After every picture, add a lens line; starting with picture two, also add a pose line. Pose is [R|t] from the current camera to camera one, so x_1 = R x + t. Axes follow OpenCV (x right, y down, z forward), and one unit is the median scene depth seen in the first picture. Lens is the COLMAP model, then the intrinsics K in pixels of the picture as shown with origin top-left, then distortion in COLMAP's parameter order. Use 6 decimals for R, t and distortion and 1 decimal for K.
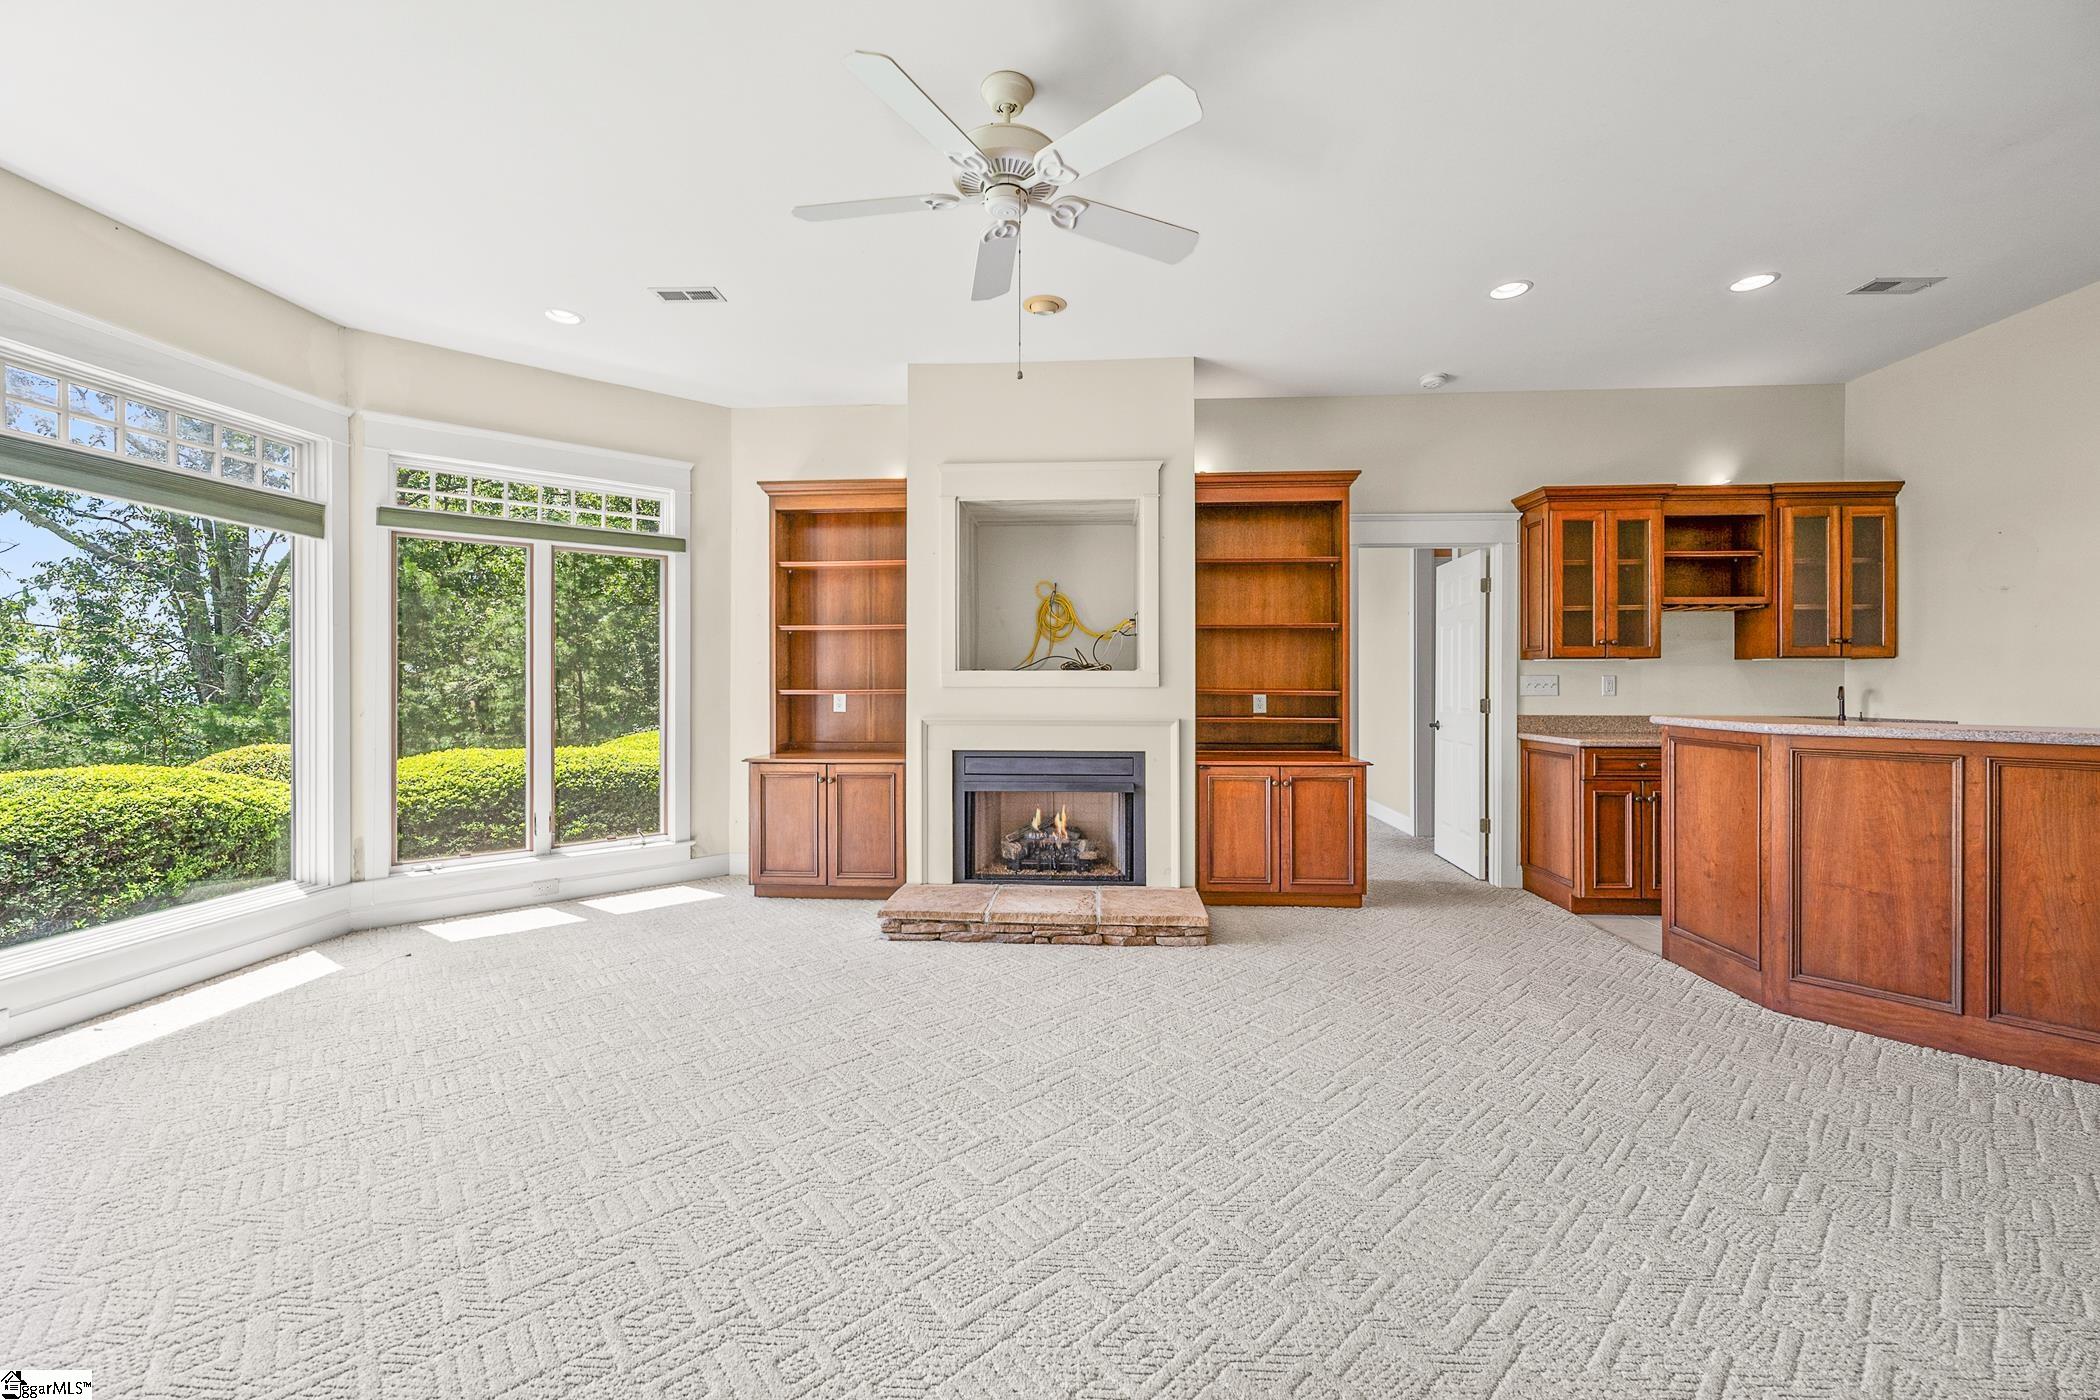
lens RADIAL K [[851.4, 0, 1043.7], [0, 851.4, 682.0], [0, 0, 1]] dist [0.000466, 0.000522]
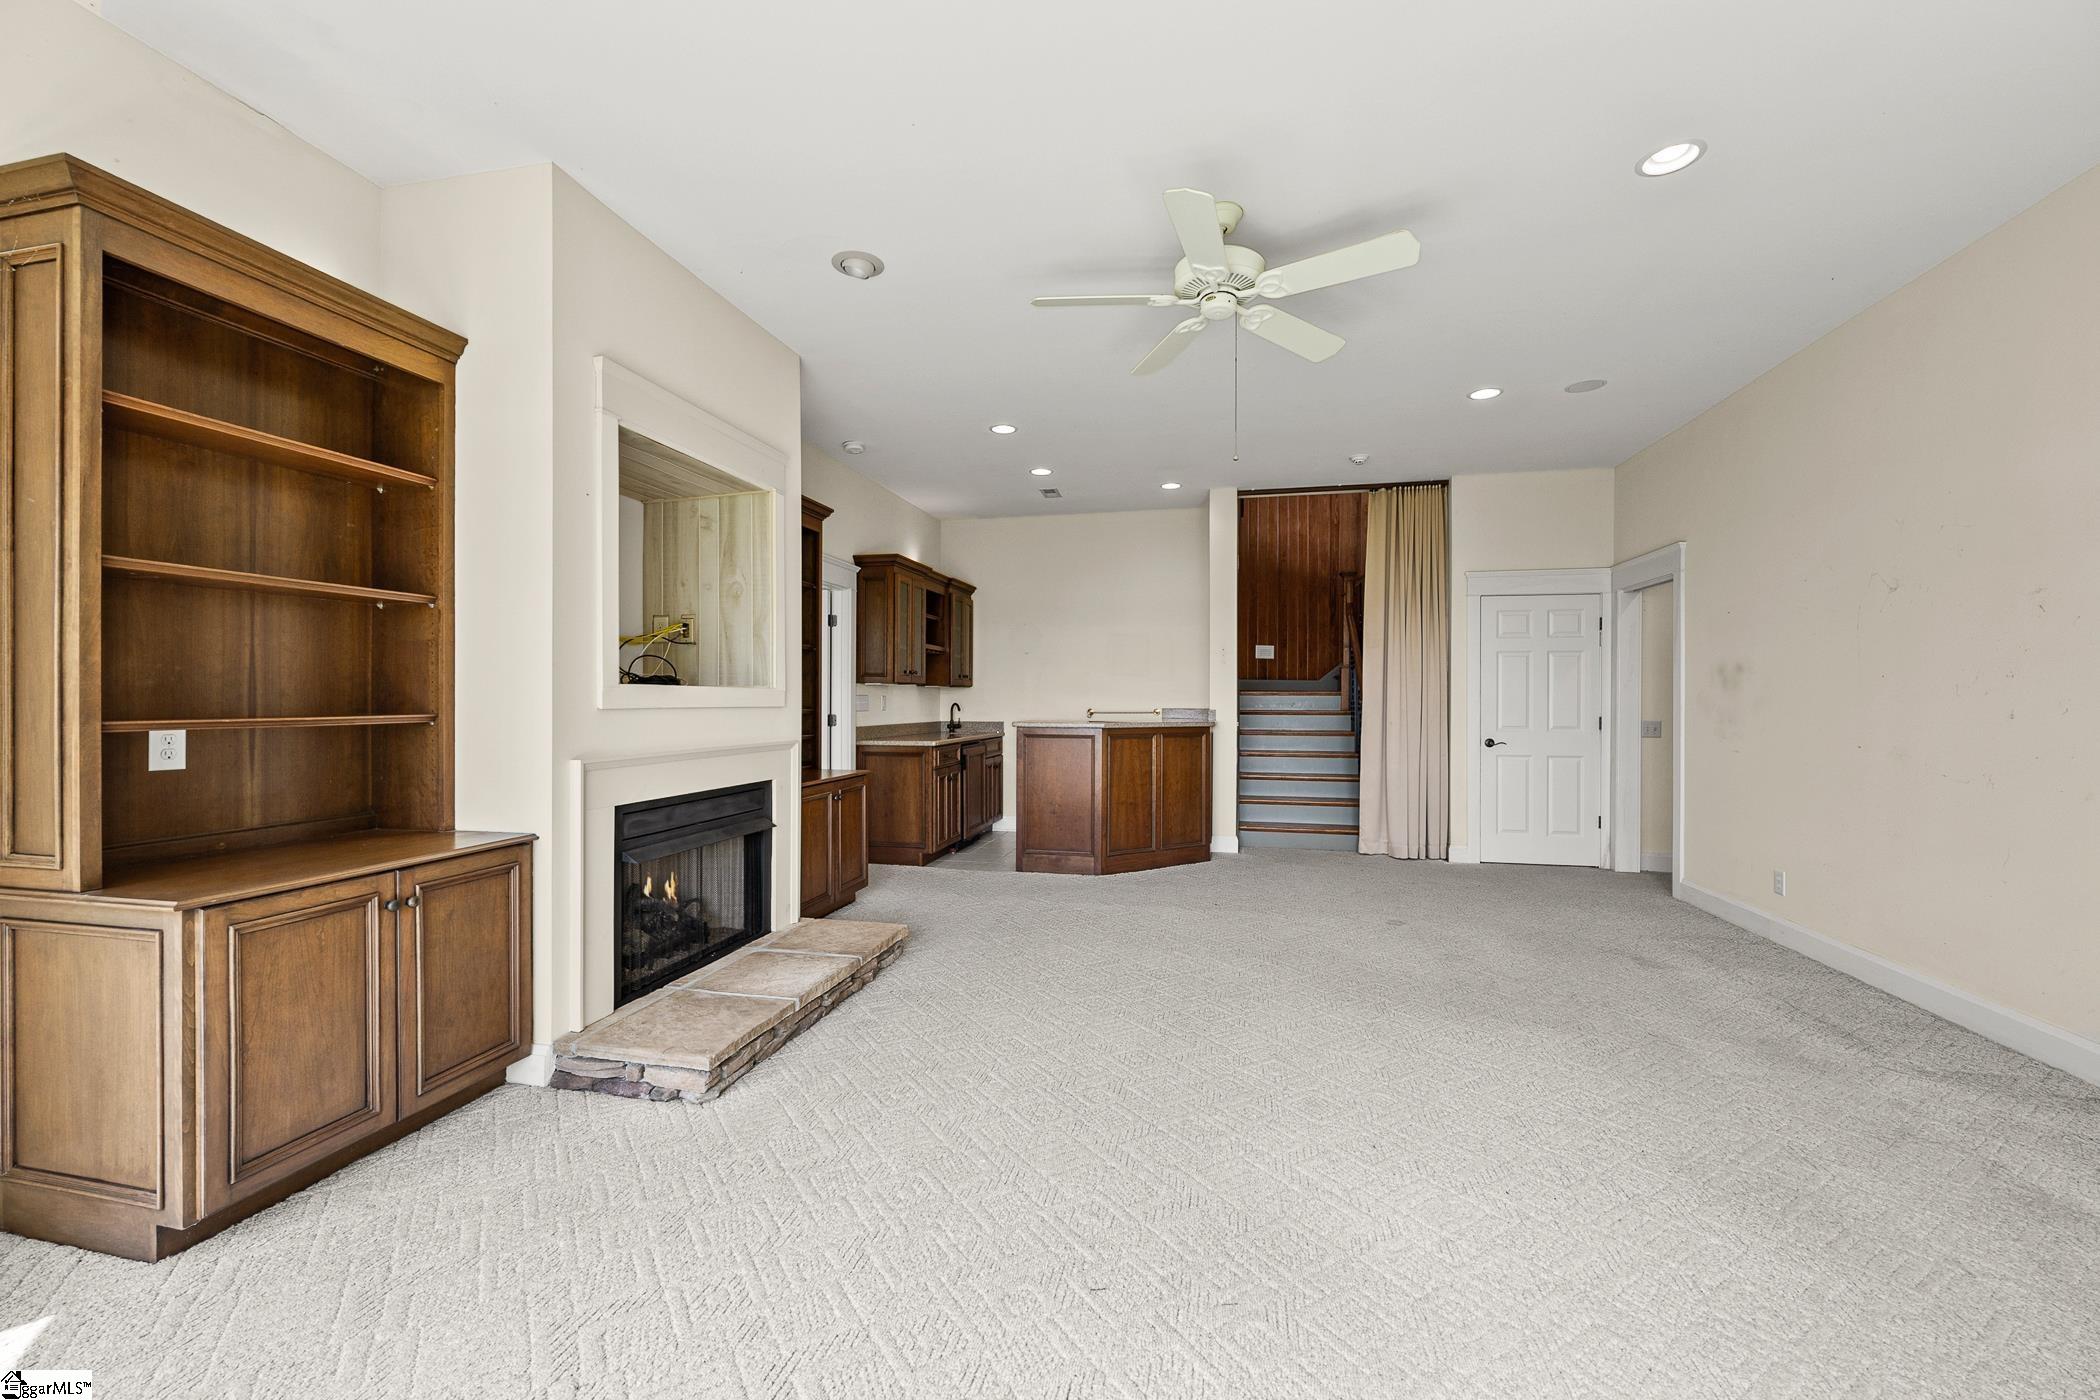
lens RADIAL K [[851.4, 0, 1040.8], [0, 851.4, 695.5], [0, 0, 1]] dist [0.000466, 0.000522]
pose [[0.157069, 0.005623, 0.987572, -0.697035], [0.000853, 0.999983, -0.005829, 0.000135], [-0.987587, 0.001758, 0.157061, 0.577053]]
